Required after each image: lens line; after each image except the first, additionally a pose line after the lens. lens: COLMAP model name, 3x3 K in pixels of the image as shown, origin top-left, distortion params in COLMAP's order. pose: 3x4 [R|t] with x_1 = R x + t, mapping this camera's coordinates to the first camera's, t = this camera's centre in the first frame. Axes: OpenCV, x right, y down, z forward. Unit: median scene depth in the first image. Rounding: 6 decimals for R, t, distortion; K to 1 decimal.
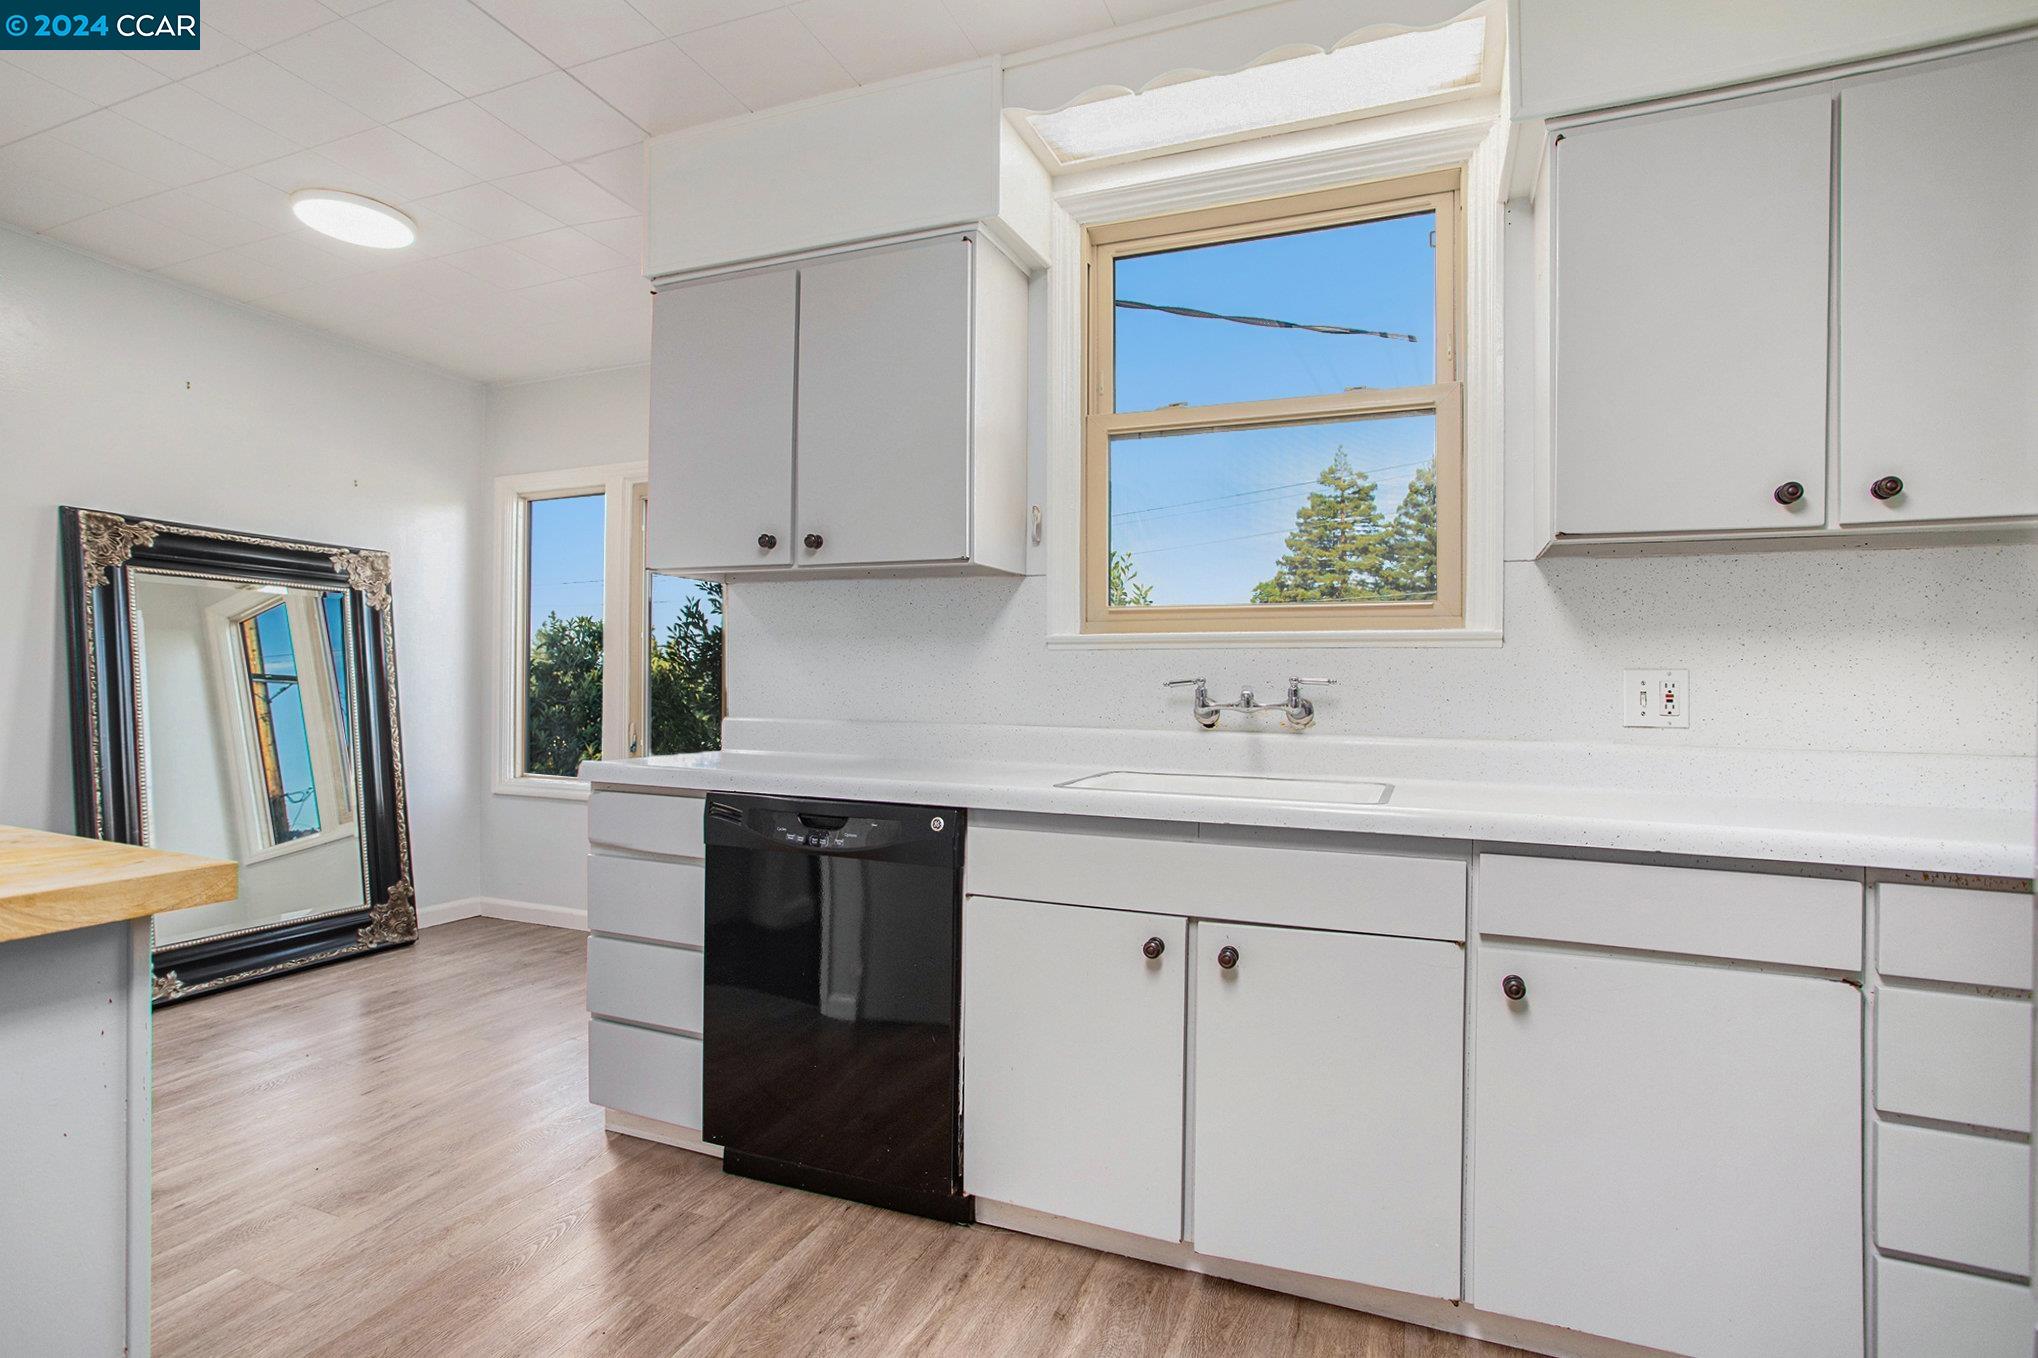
lens RADIAL K [[995.6, 0, 1034.1], [0, 995.6, 682.6], [0, 0, 1]] dist [-0.017149, 0.005468]
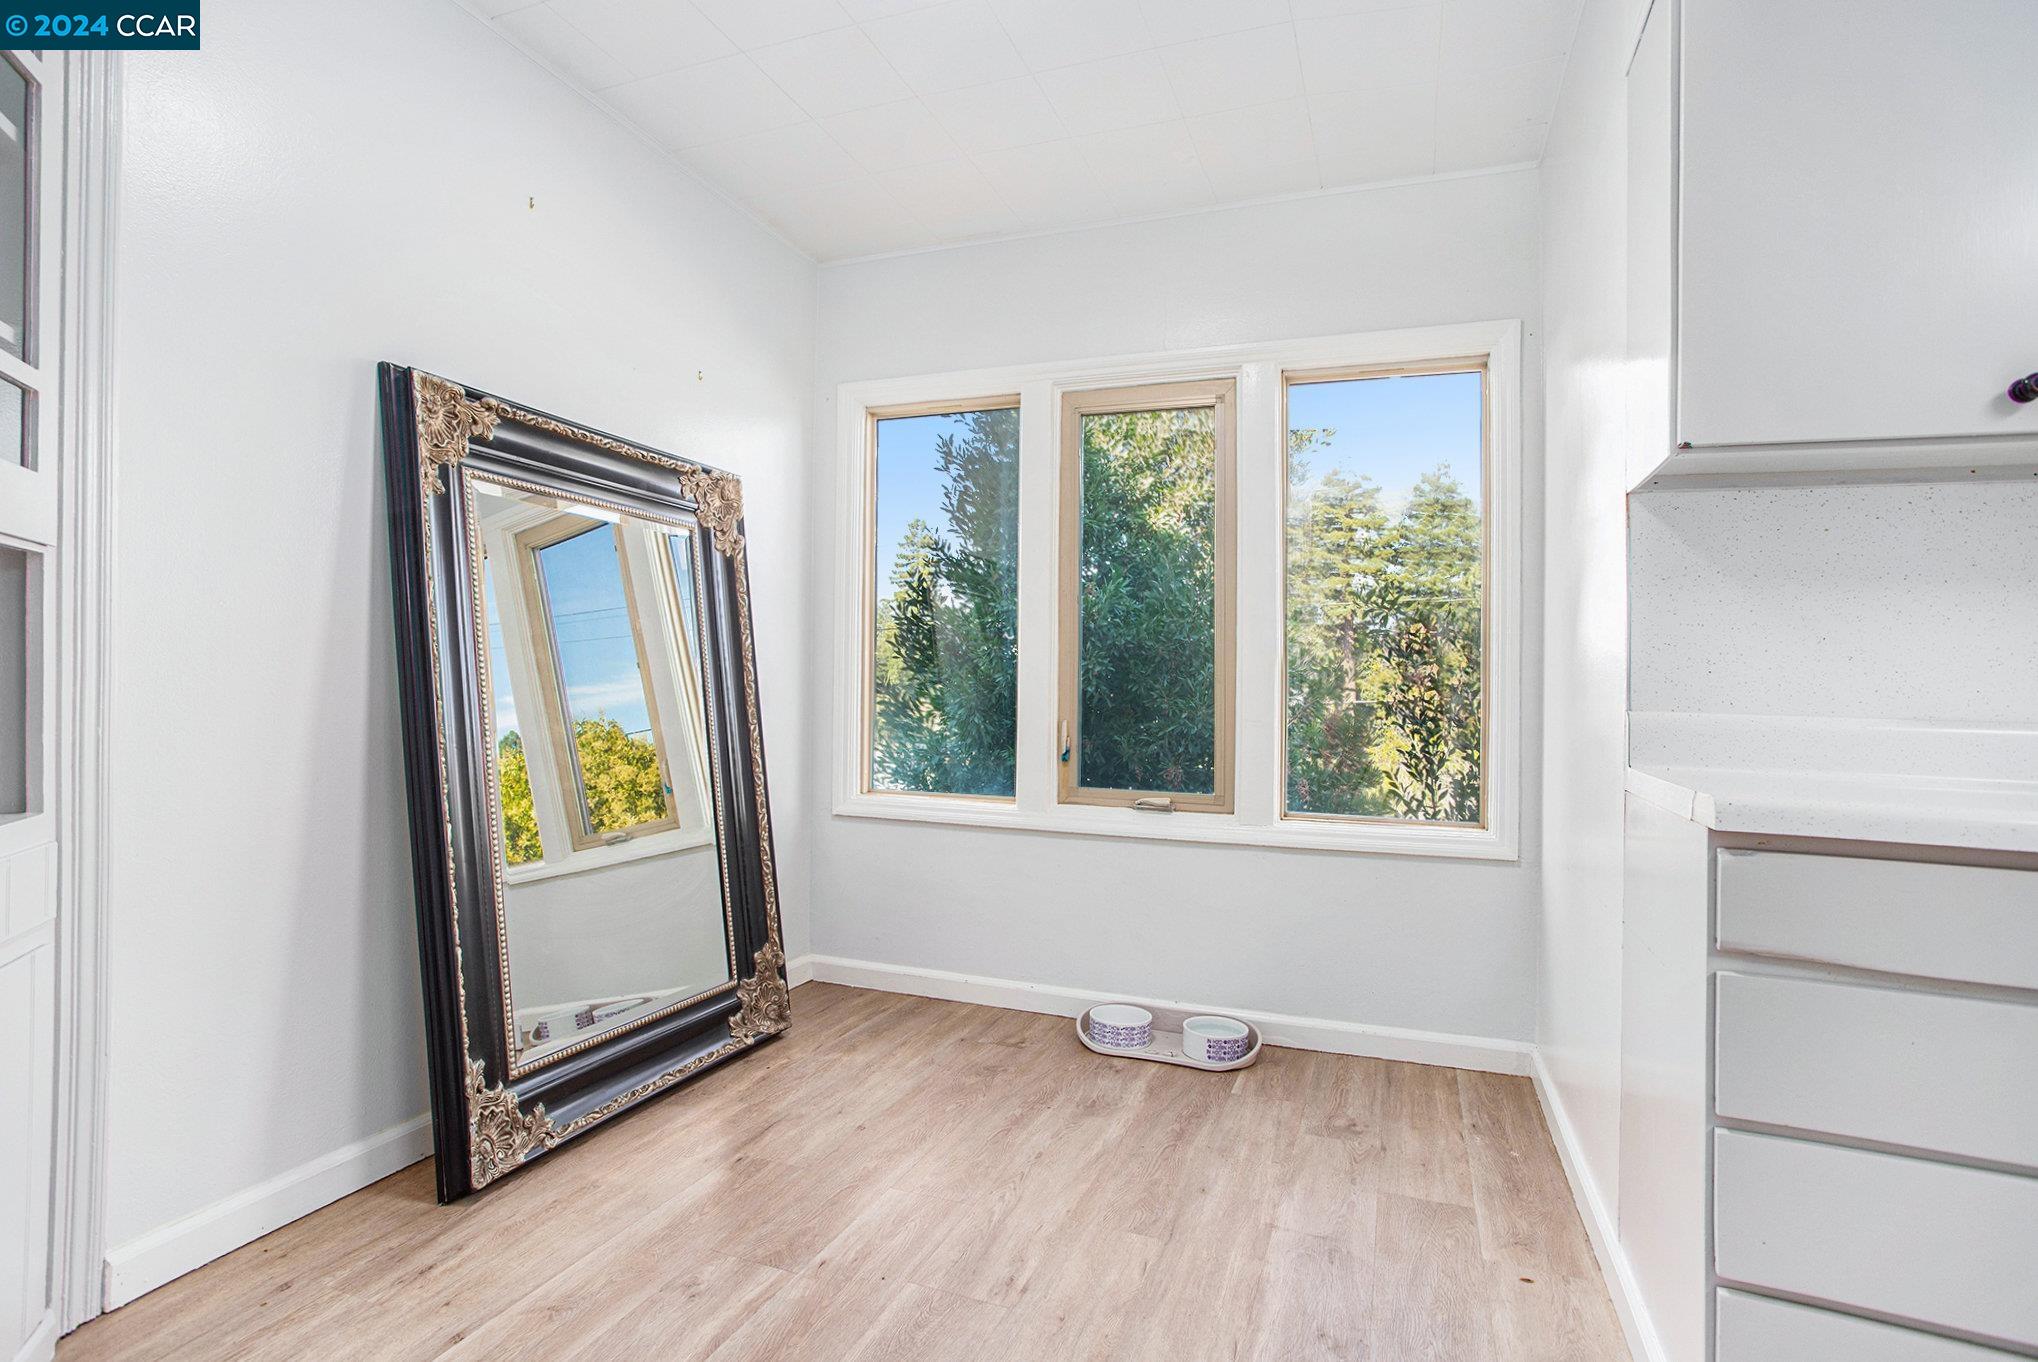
lens RADIAL K [[995.6, 0, 1006.8], [0, 995.6, 688.7], [0, 0, 1]] dist [-0.017149, 0.005468]
pose [[0.999306, 0.011315, 0.035488, -0.508772], [-0.011397, 0.999933, 0.002127, 0.017354], [-0.035461, -0.002530, 0.999368, 0.298766]]
